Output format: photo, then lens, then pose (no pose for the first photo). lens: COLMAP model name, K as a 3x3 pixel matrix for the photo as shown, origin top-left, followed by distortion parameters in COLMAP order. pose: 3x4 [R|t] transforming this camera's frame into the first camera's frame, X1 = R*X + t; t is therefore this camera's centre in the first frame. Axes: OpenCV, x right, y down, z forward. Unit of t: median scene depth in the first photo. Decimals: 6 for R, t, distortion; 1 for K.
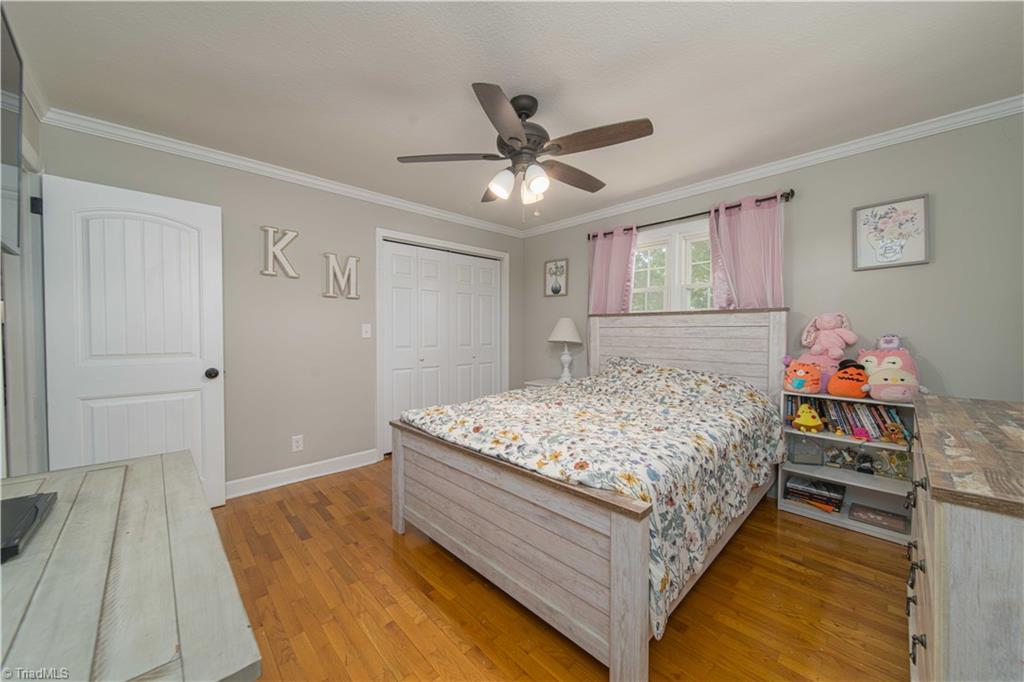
lens RADIAL K [[360.4, 0, 506.5], [0, 360.4, 336.3], [0, 0, 1]] dist [-0.001440, -0.000003]
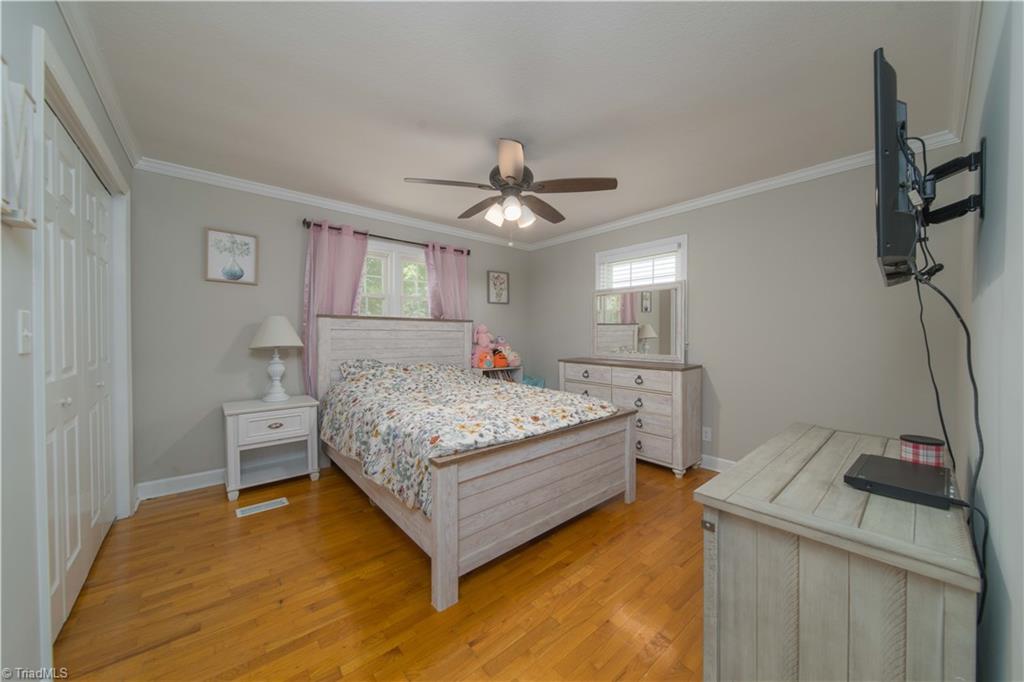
lens RADIAL K [[360.4, 0, 507.3], [0, 360.4, 338.7], [0, 0, 1]] dist [-0.001440, -0.000003]
pose [[0.073720, -0.011091, 0.997217, -0.748778], [0.010427, 0.999892, 0.010350, -0.008140], [-0.997224, 0.009635, 0.073827, 0.601197]]
